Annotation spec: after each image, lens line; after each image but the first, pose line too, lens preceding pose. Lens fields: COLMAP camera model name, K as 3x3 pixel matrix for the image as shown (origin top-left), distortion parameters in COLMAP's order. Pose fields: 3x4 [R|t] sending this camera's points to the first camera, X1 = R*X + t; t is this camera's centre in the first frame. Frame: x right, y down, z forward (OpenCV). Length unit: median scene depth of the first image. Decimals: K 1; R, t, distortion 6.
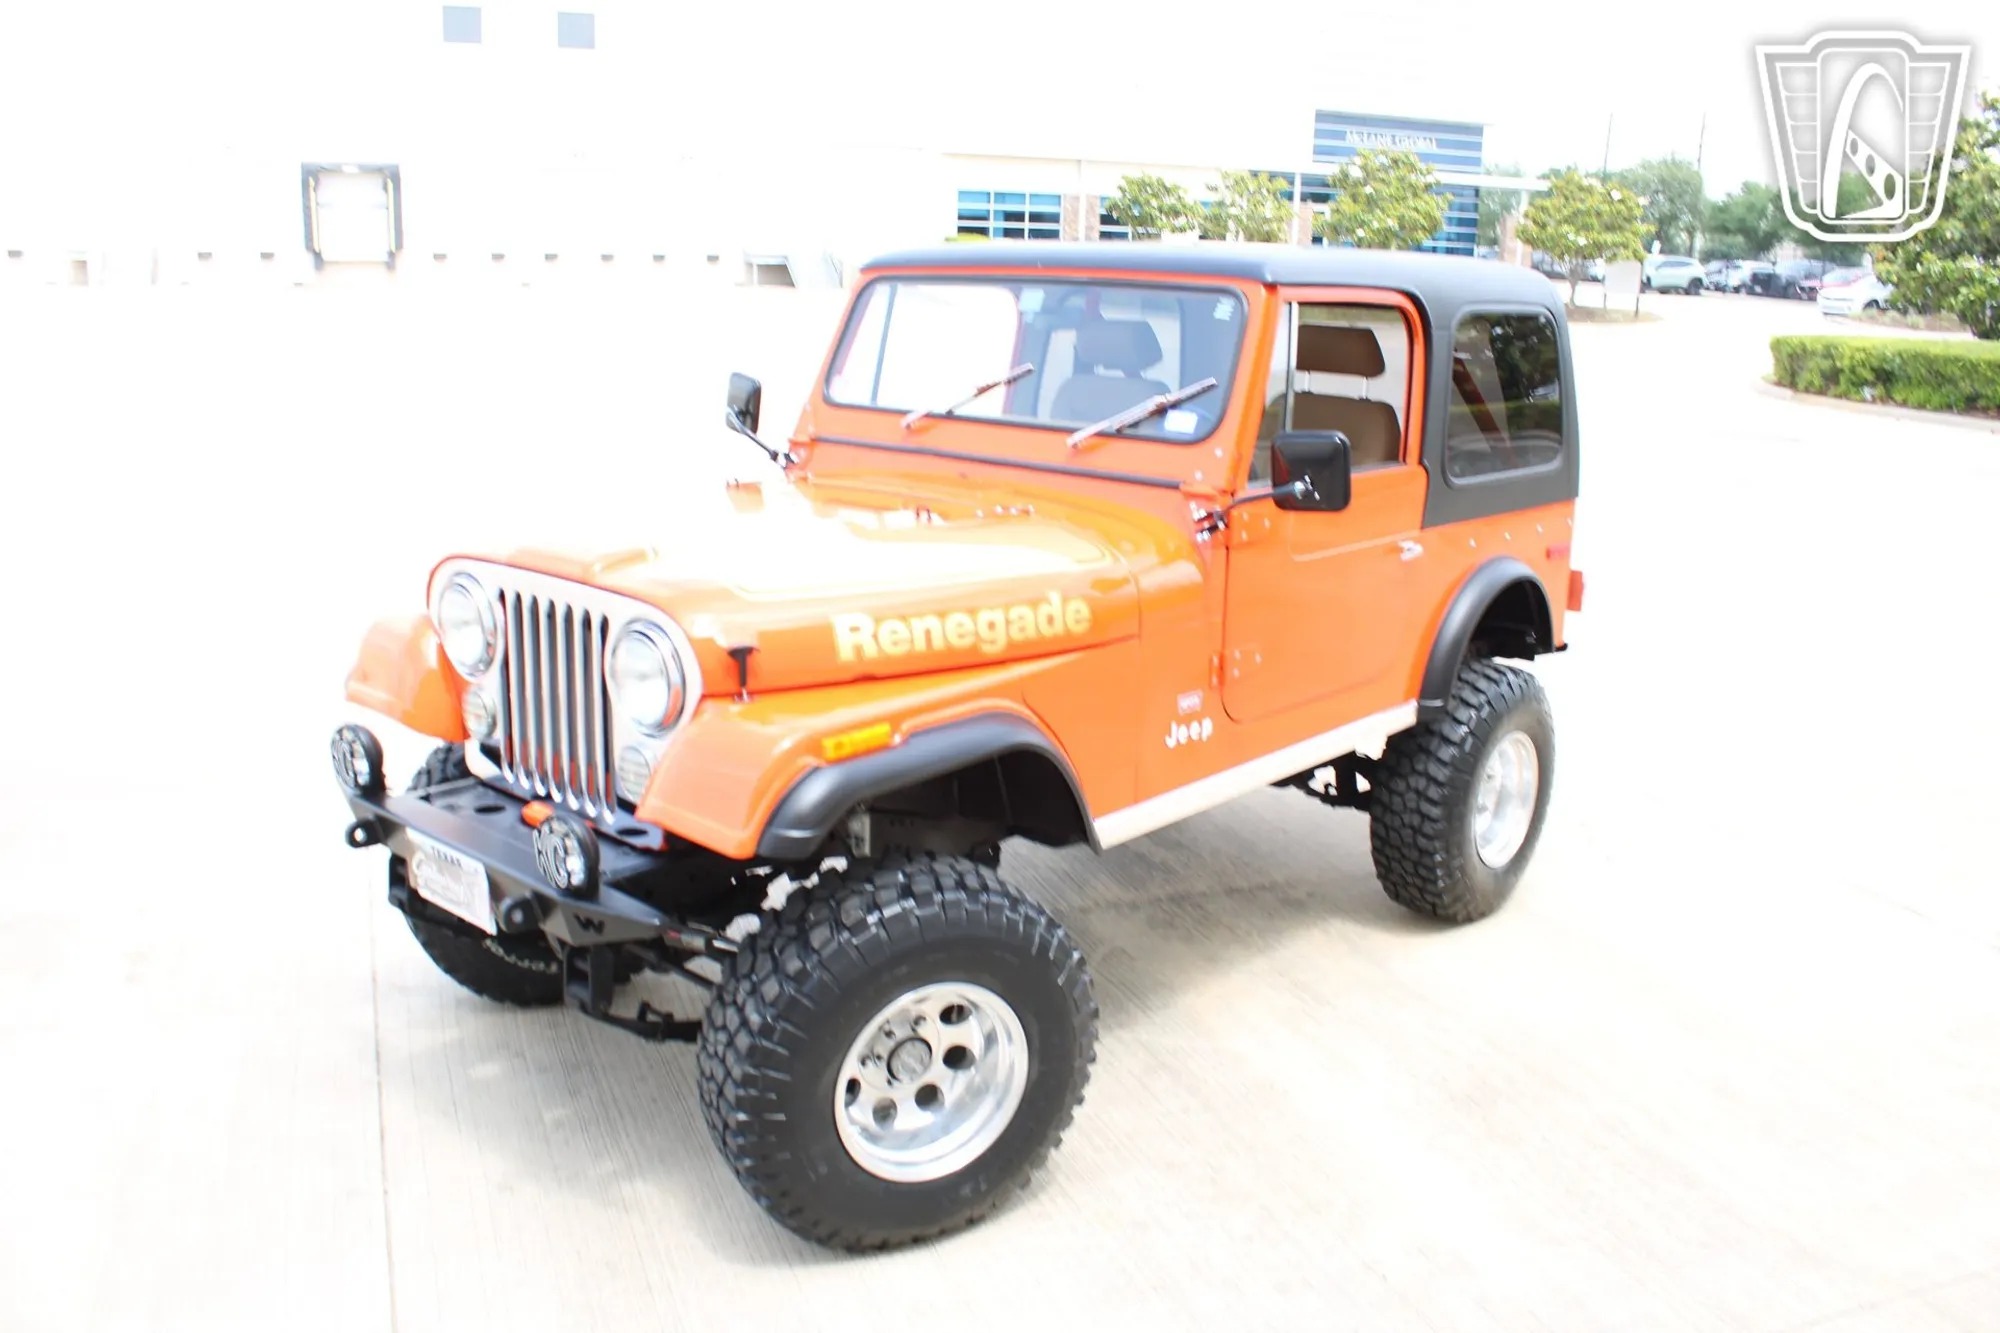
lens RADIAL K [[1663.4, 0, 1002.3], [0, 1663.4, 656.4], [0, 0, 1]] dist [-0.157431, 0.132897]
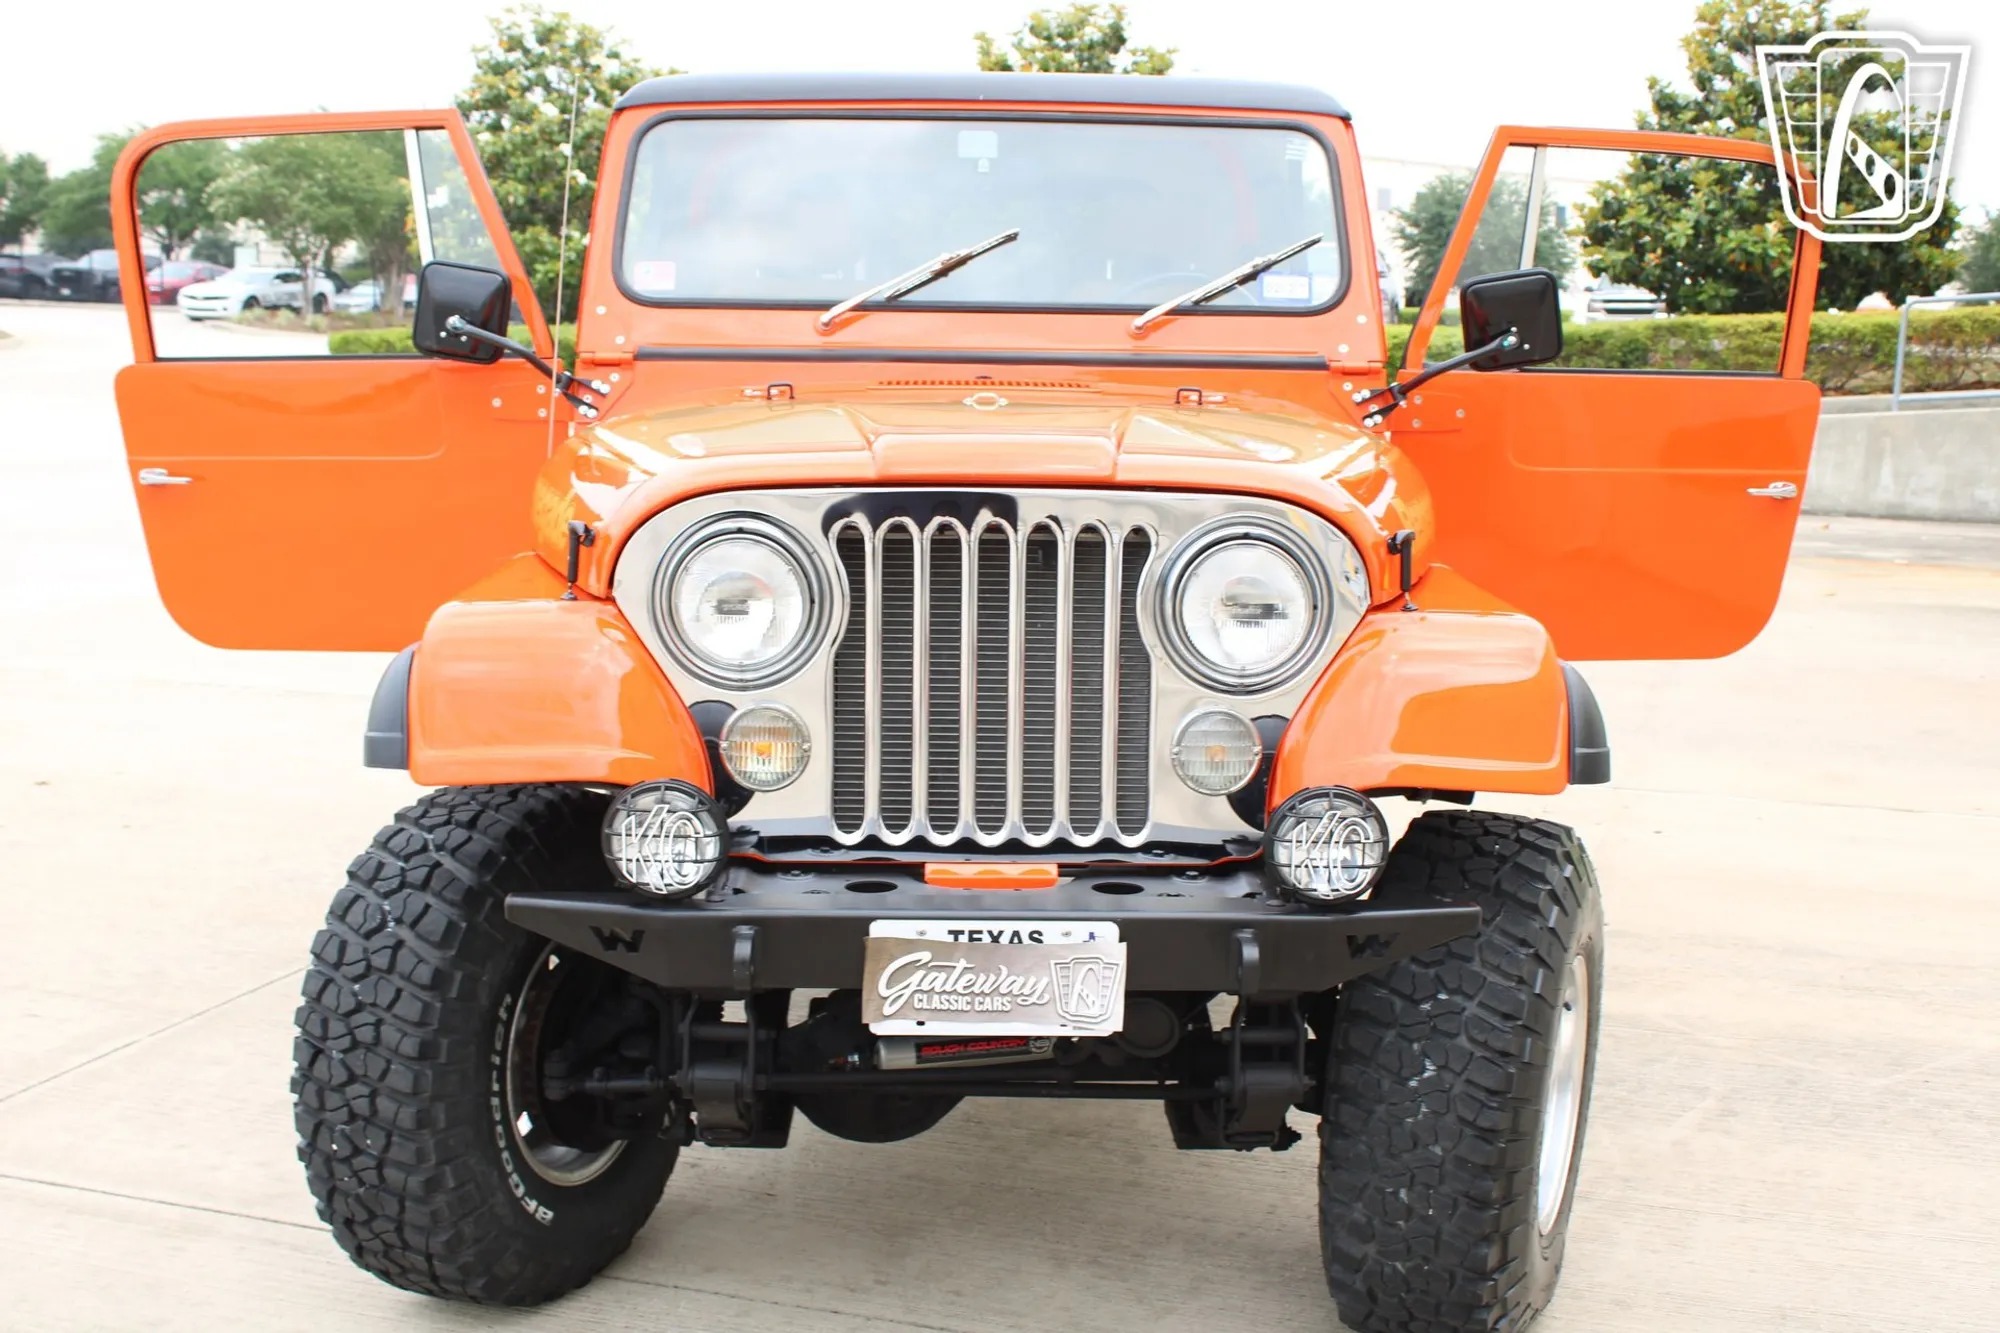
lens RADIAL K [[2300.5, 0, 994.0], [0, 2300.5, 704.6], [0, 0, 1]] dist [-0.033872, -0.010255]
pose [[0.729536, -0.125583, 0.672314, -0.833490], [0.160498, 0.986983, 0.010203, 0.024676], [-0.664844, 0.100461, 0.740195, 0.321312]]
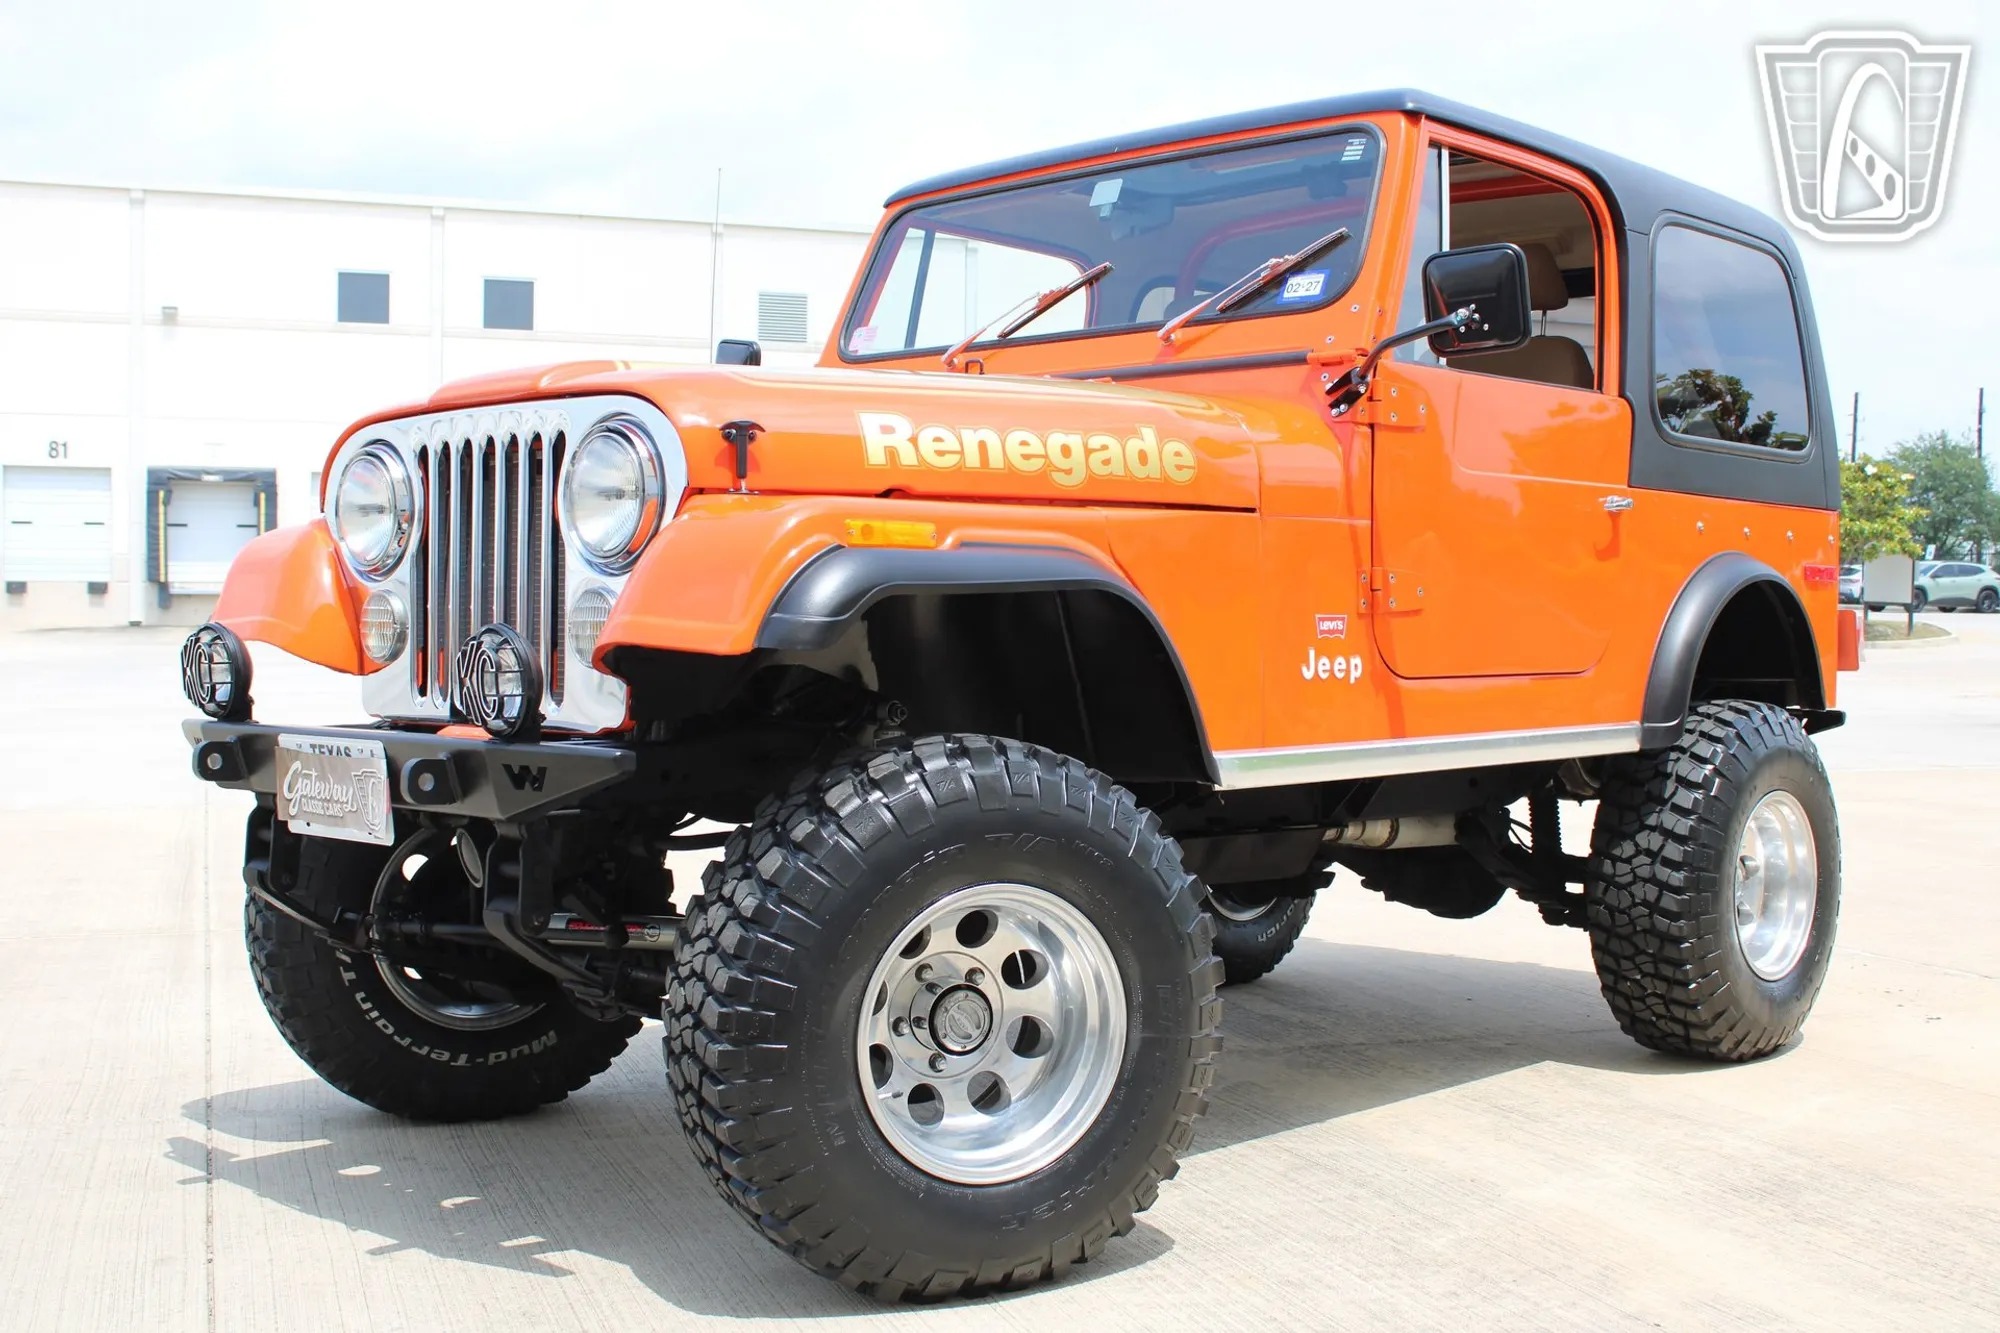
lens RADIAL K [[2230.4, 0, 993.5], [0, 2230.4, 658.9], [0, 0, 1]] dist [-0.090399, 0.057996]
pose [[0.999425, -0.015948, -0.029931, -0.009904], [0.009012, 0.975691, -0.218967, 0.277285], [0.032695, 0.218572, 0.975273, 0.022734]]
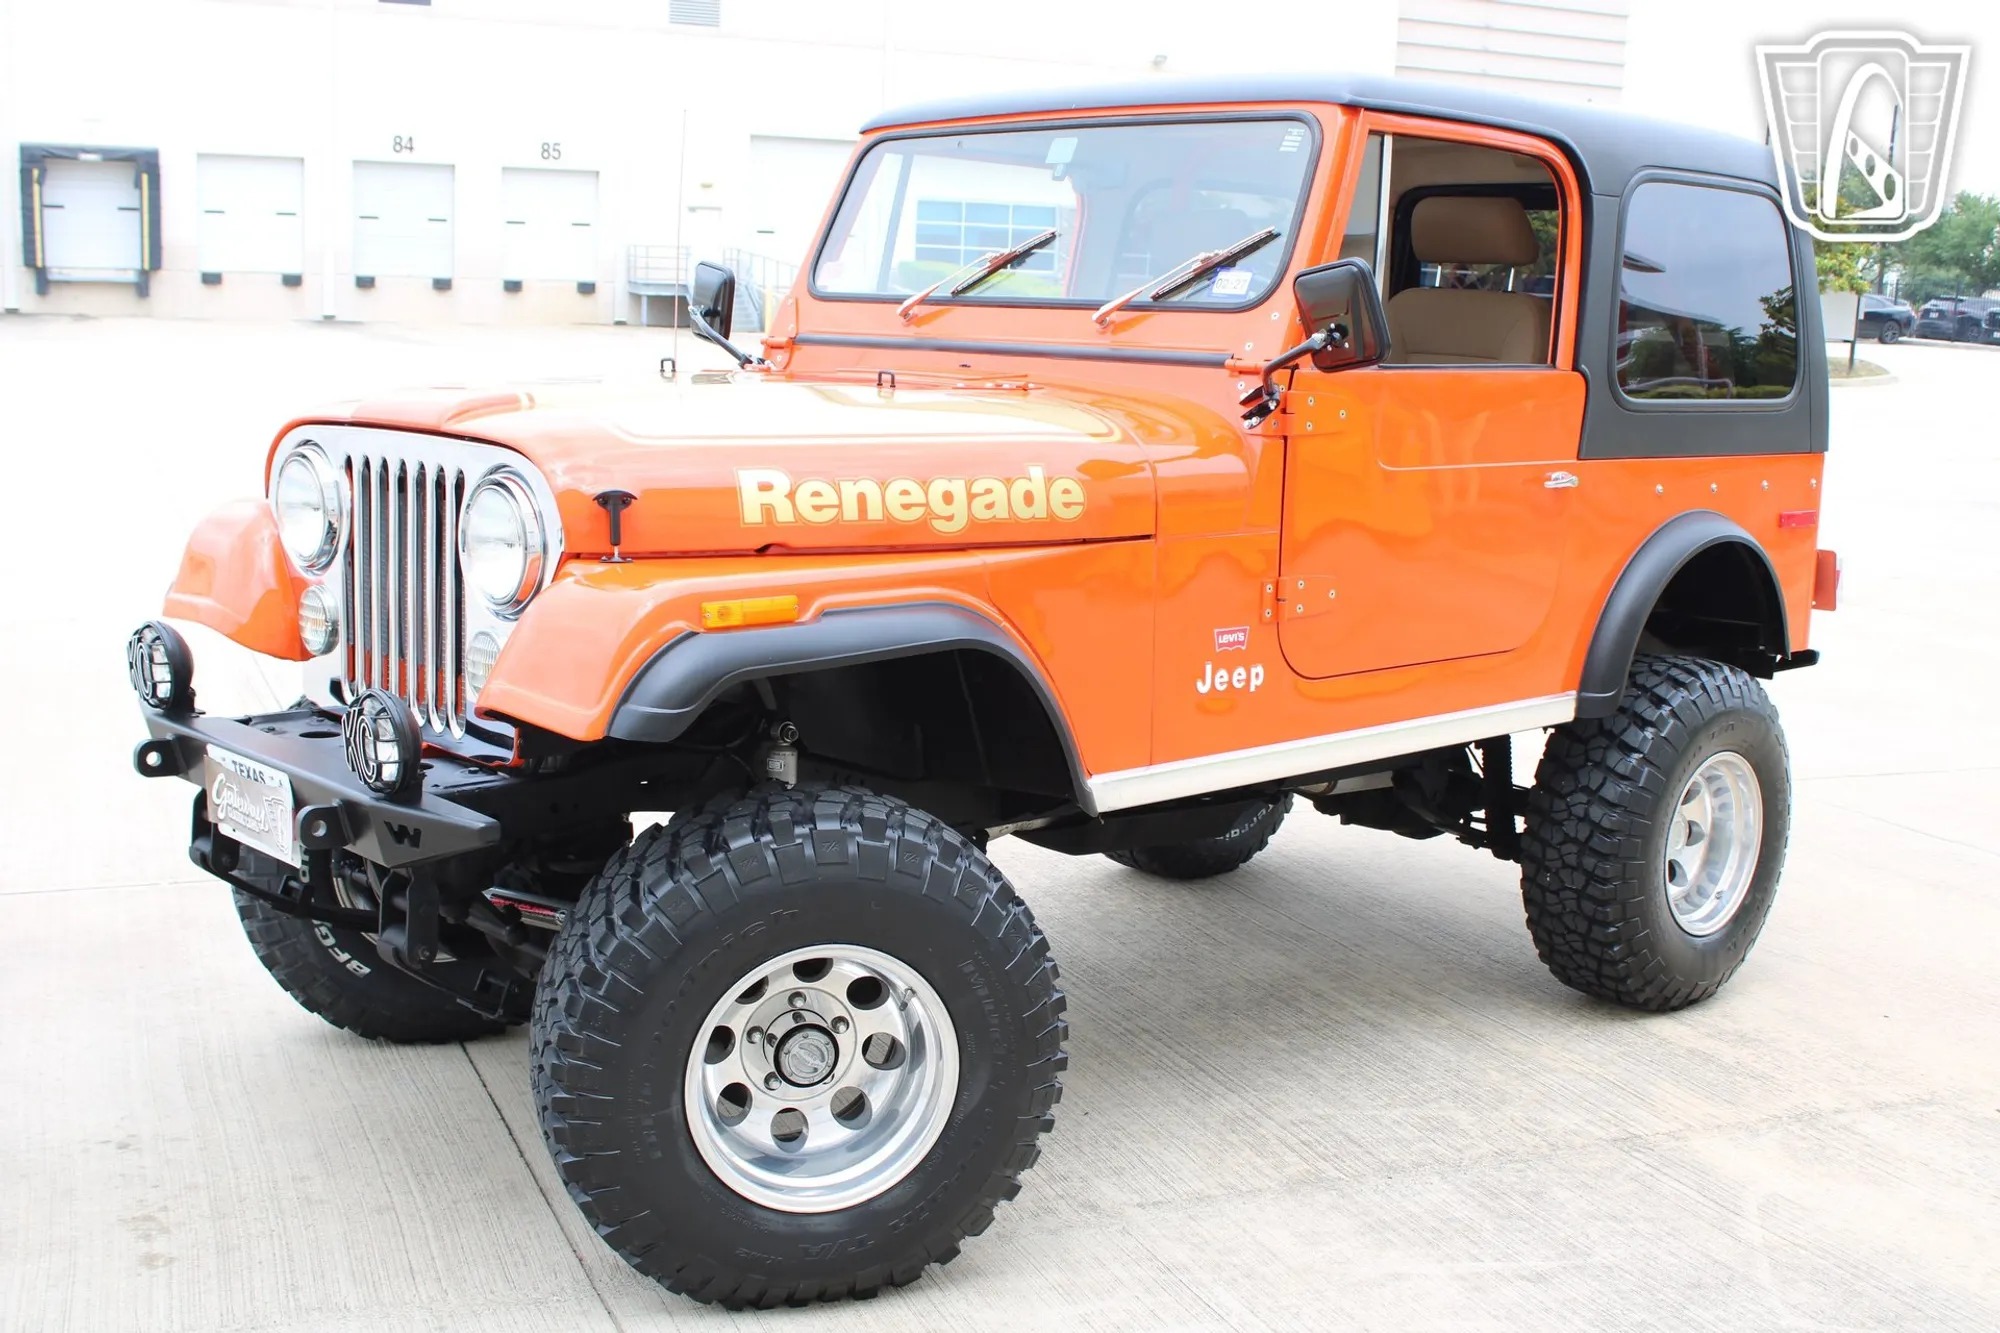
lens RADIAL K [[2230.4, 0, 993.5], [0, 2230.4, 658.9], [0, 0, 1]] dist [-0.090399, 0.057996]
pose [[0.995383, 0.022102, -0.093402, 0.106402], [-0.029655, 0.996333, -0.080262, 0.130683], [0.091286, 0.082661, 0.992388, -0.028453]]
